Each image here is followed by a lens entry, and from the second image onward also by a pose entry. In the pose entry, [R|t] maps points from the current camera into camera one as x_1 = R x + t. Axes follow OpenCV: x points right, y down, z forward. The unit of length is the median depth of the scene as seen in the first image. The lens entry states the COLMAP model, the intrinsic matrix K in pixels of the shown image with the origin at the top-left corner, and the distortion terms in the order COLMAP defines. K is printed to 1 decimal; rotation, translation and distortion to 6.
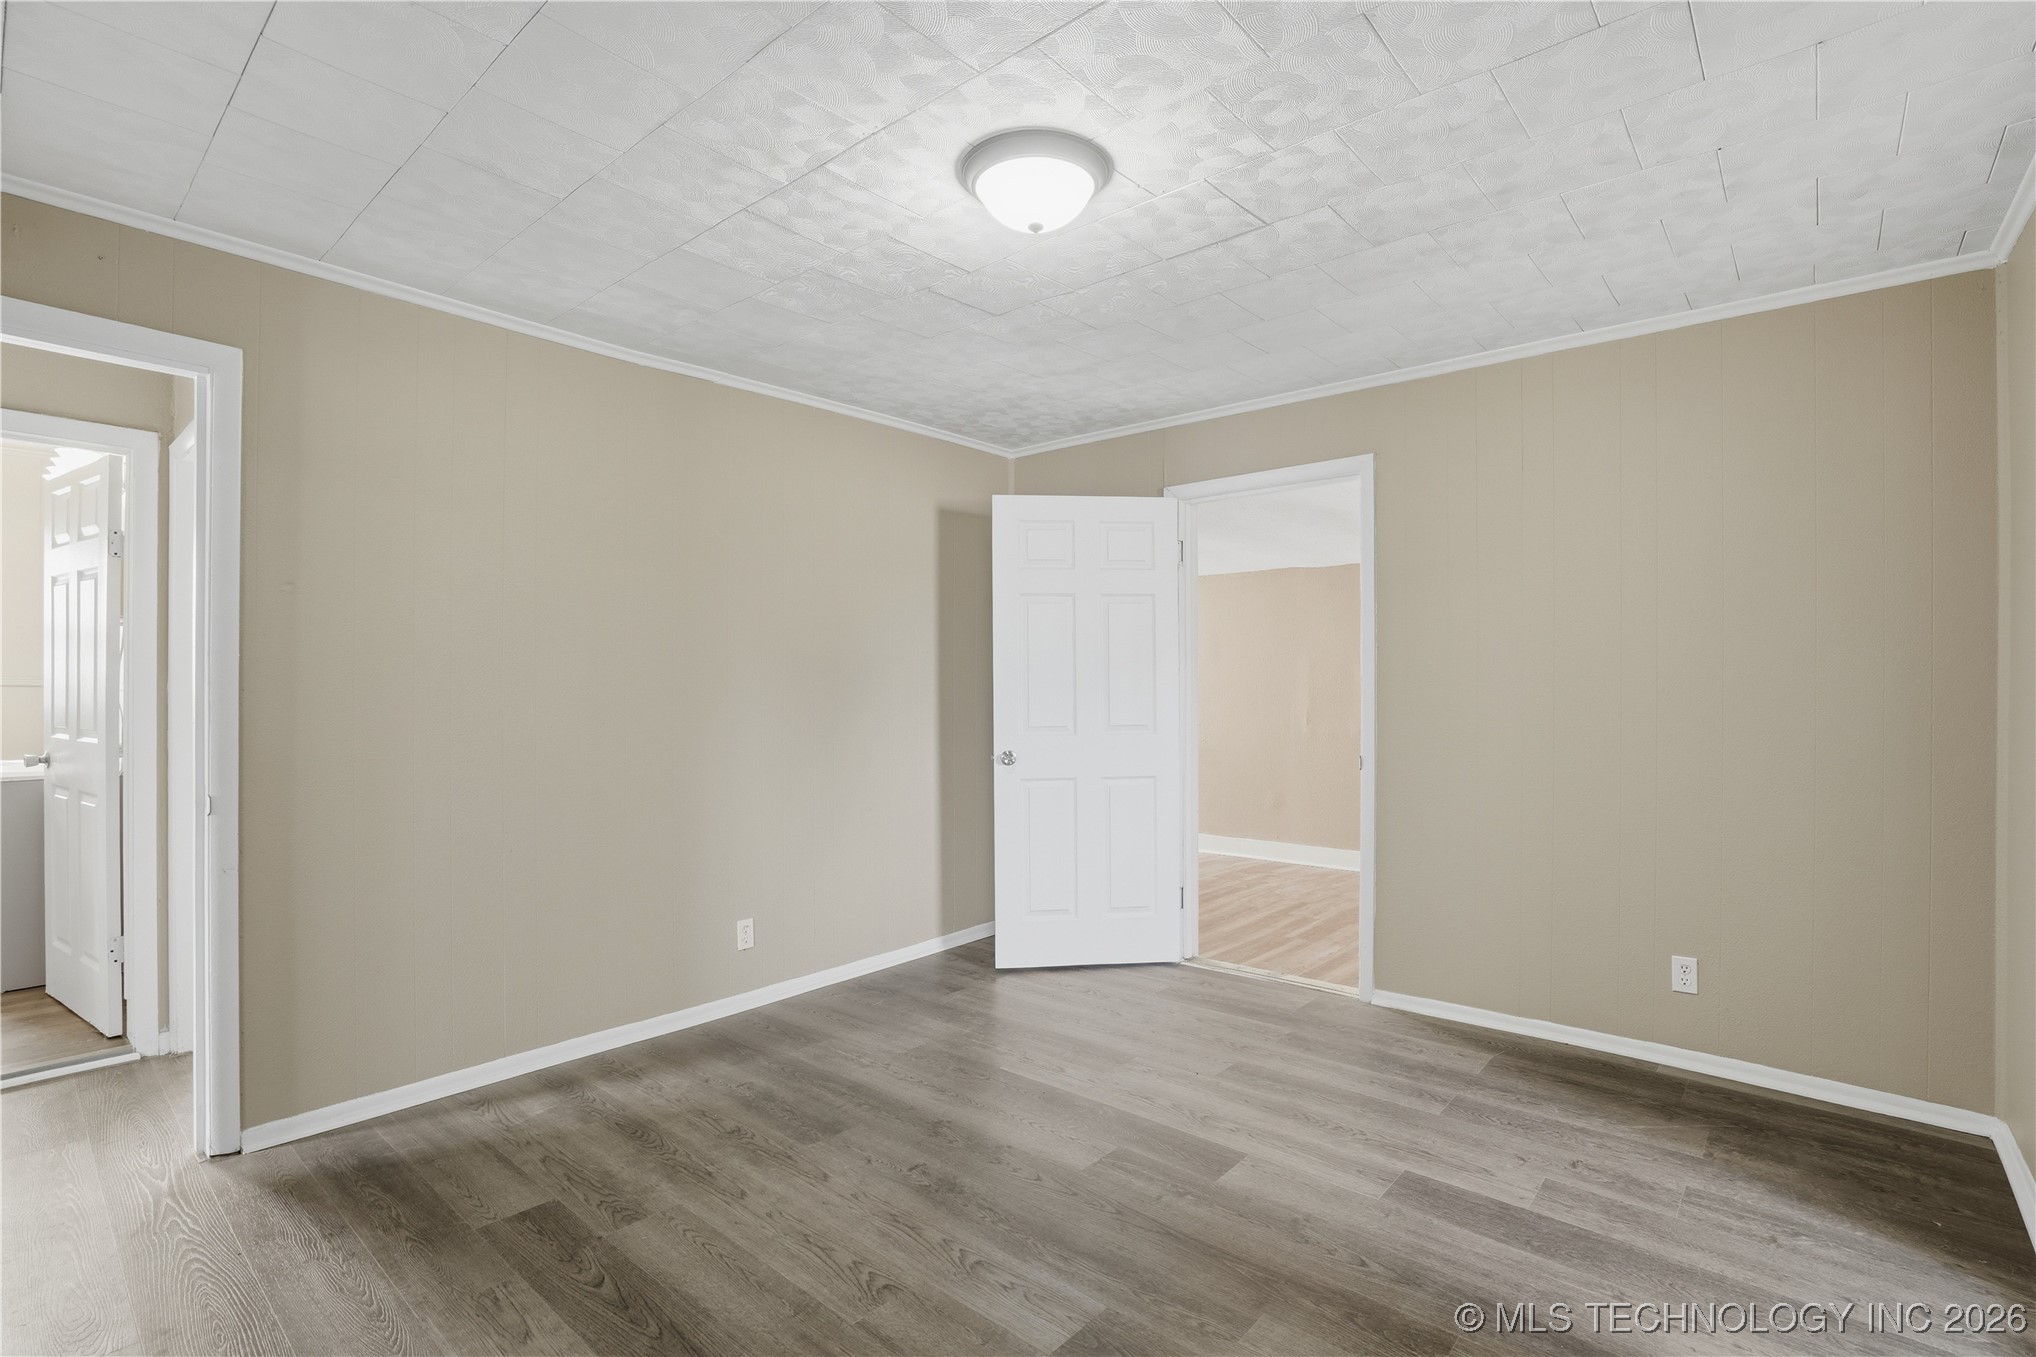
lens RADIAL K [[958.9, 0, 1017.5], [0, 958.9, 678.3], [0, 0, 1]] dist [-0.044858, 0.010740]
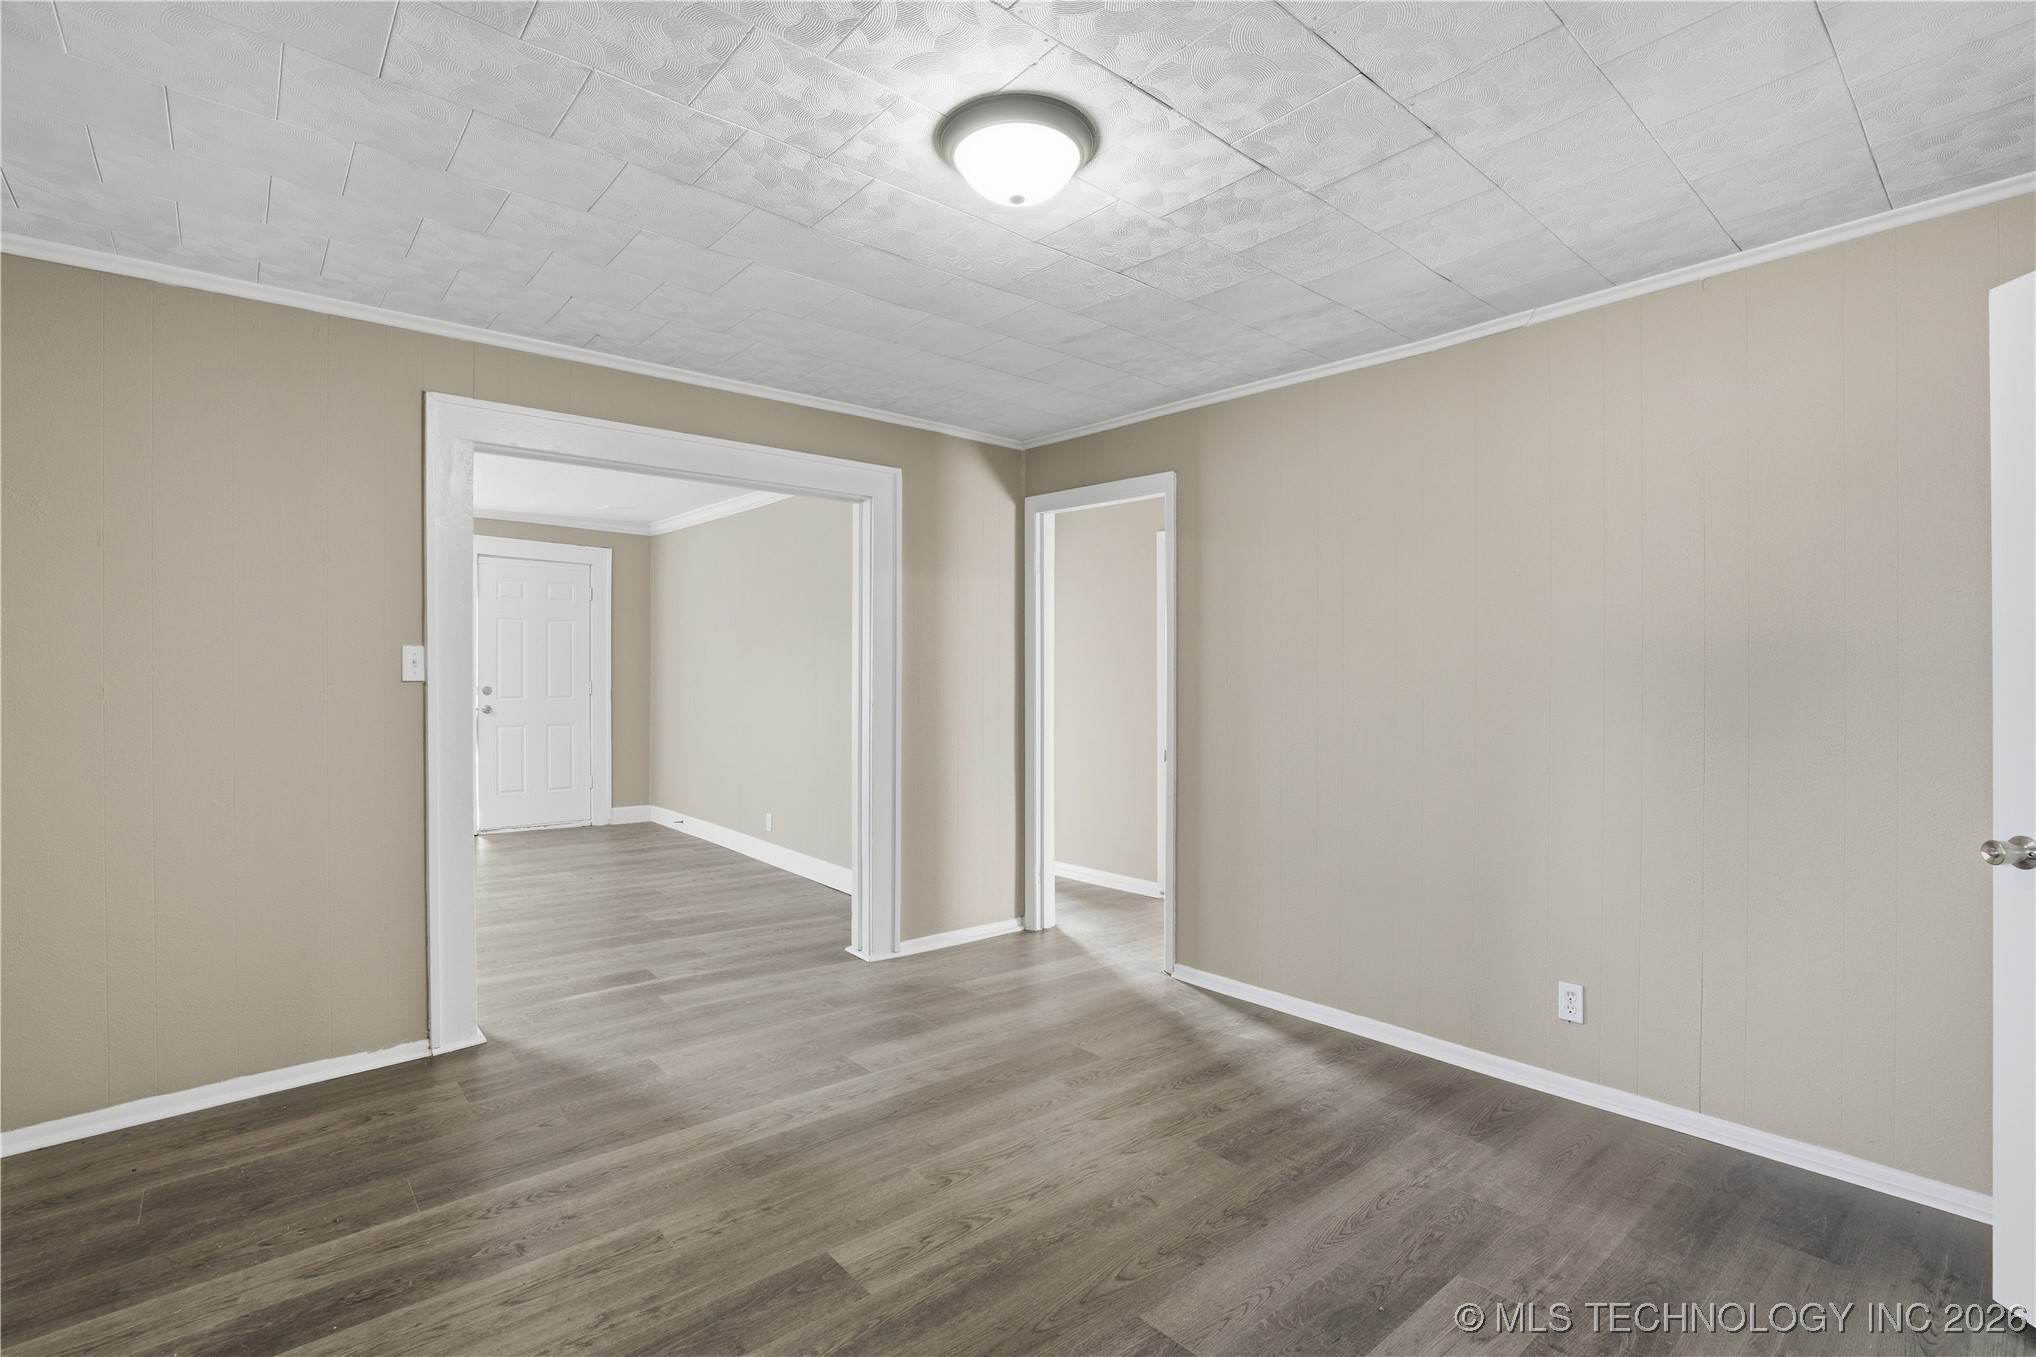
lens RADIAL K [[958.9, 0, 1033.2], [0, 958.9, 672.6], [0, 0, 1]] dist [-0.044858, 0.010740]
pose [[-0.145430, -0.003997, -0.989361, 0.717378], [0.001290, 0.999990, -0.004230, -0.002675], [0.989368, -0.001892, -0.145423, 0.874679]]
